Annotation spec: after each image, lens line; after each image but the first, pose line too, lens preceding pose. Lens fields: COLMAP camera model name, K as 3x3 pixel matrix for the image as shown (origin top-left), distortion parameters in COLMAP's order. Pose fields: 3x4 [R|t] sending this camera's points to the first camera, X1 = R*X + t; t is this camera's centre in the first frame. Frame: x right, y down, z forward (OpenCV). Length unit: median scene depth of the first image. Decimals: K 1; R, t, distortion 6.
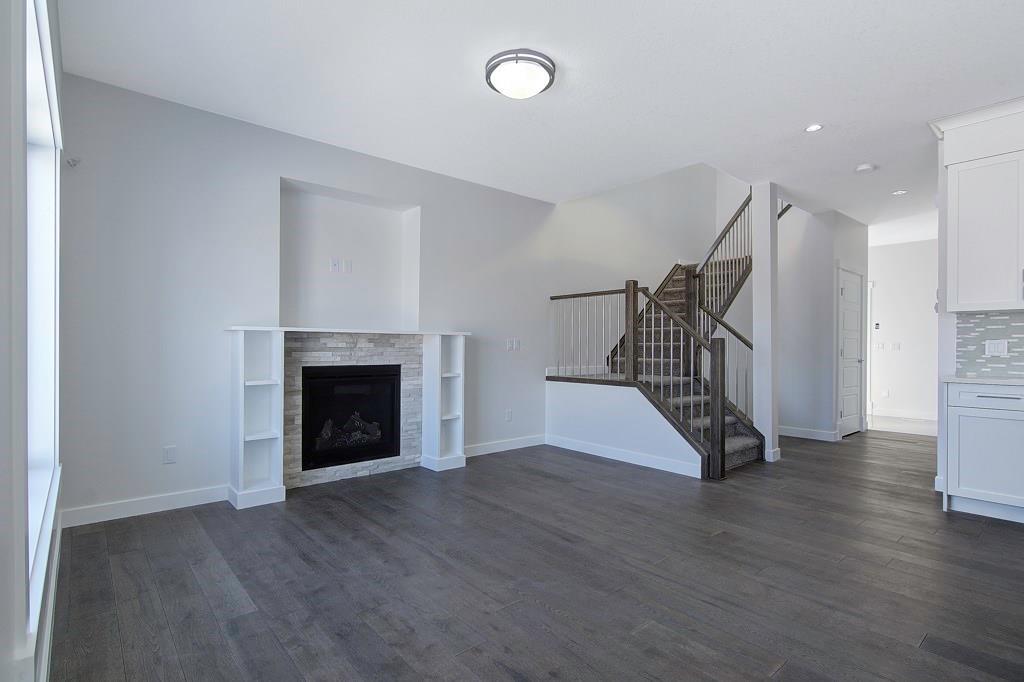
lens RADIAL K [[500.6, 0, 512.6], [0, 500.6, 348.1], [0, 0, 1]] dist [-0.002760, -0.002182]
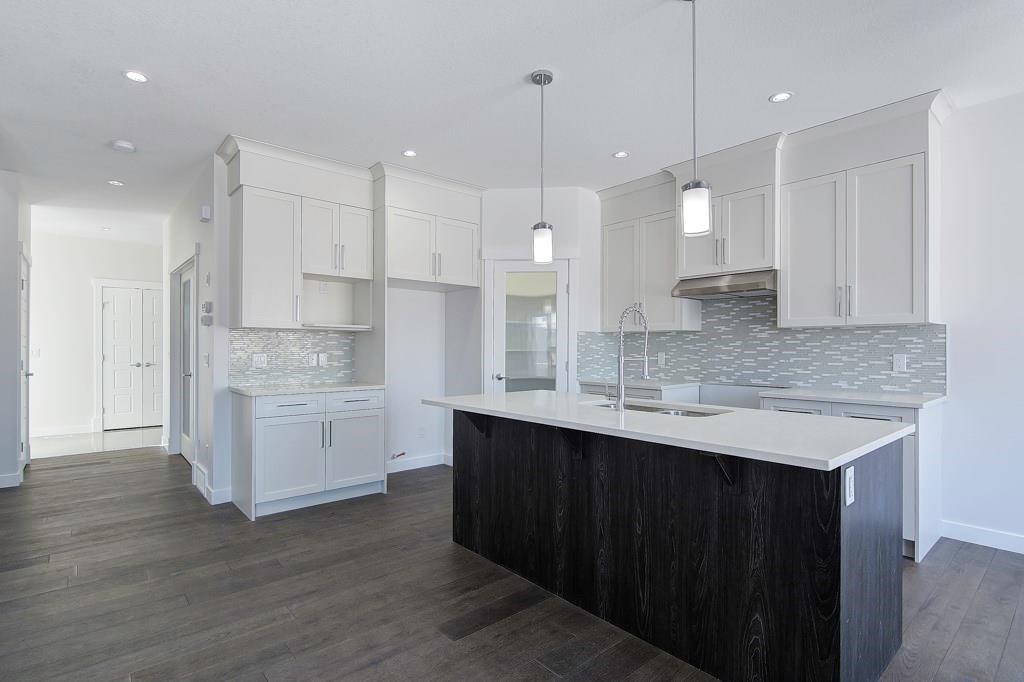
lens RADIAL K [[500.6, 0, 512.6], [0, 500.6, 348.1], [0, 0, 1]] dist [-0.002760, -0.002182]
pose [[0.003262, -0.001498, 0.999994, -0.121715], [0.002750, 0.999995, 0.001489, -0.022944], [-0.999991, 0.002745, 0.003266, 0.345438]]
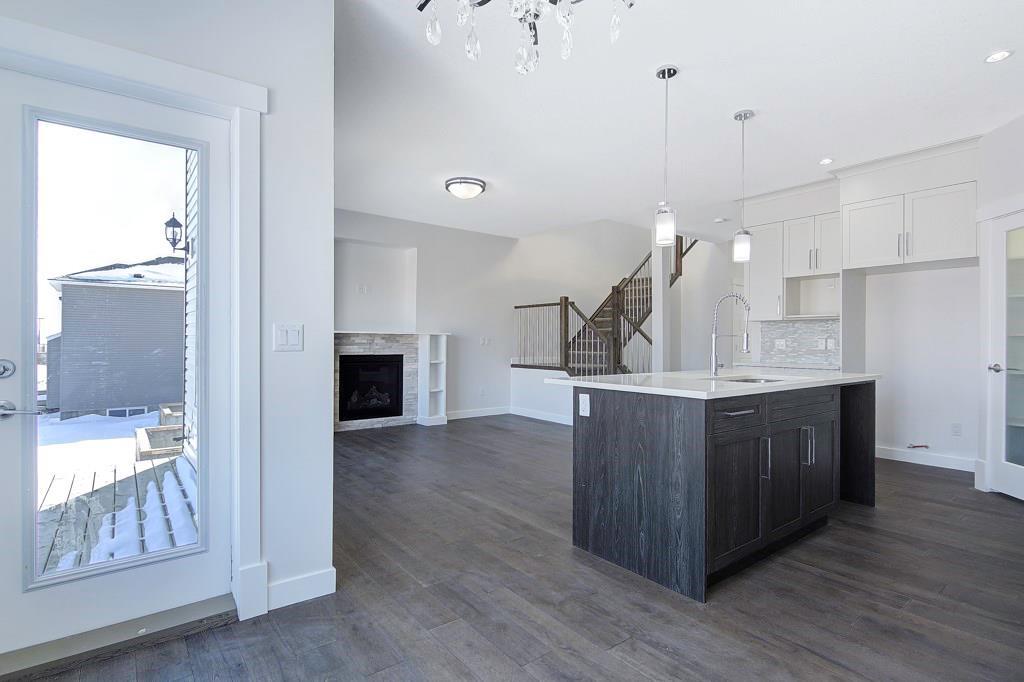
lens RADIAL K [[500.7, 0, 512.0], [0, 500.7, 341.0], [0, 0, 1]] dist [0.000426, -0.000171]
pose [[0.998986, 0.002327, -0.044951, 0.166800], [-0.002641, 0.999973, -0.006919, 0.002252], [0.044934, 0.007031, 0.998965, -0.476364]]
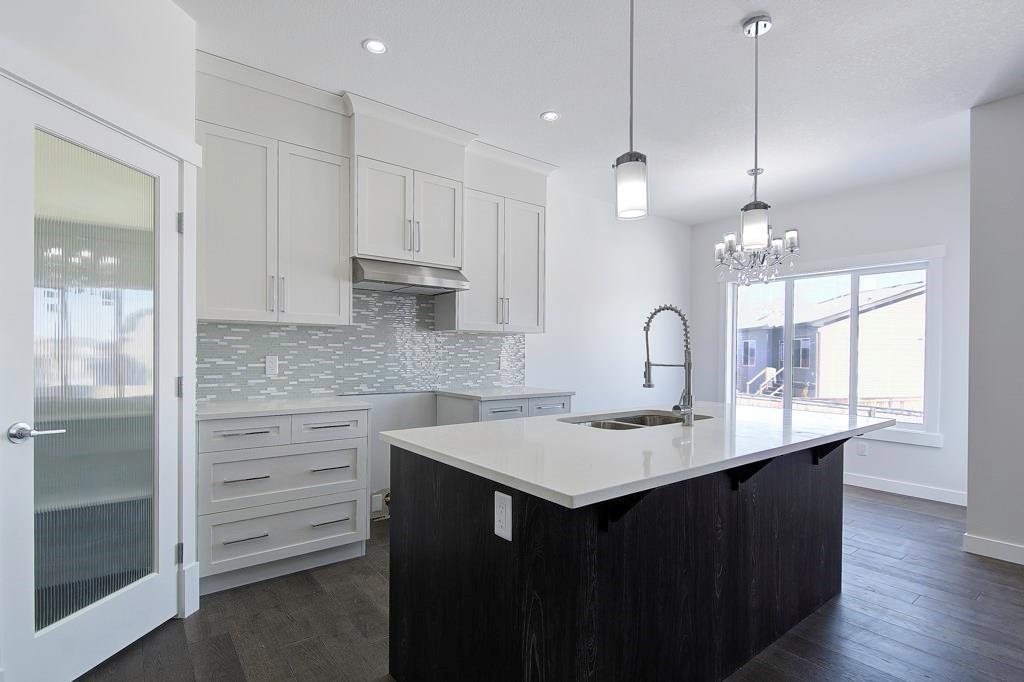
lens RADIAL K [[493.1, 0, 516.3], [0, 493.1, 354.9], [0, 0, 1]] dist [0.015716, -0.000345]
pose [[-0.998384, -0.010168, 0.055906, 0.551066], [-0.009677, 0.999912, 0.009047, -0.022216], [-0.055993, 0.008492, -0.998395, 0.698297]]
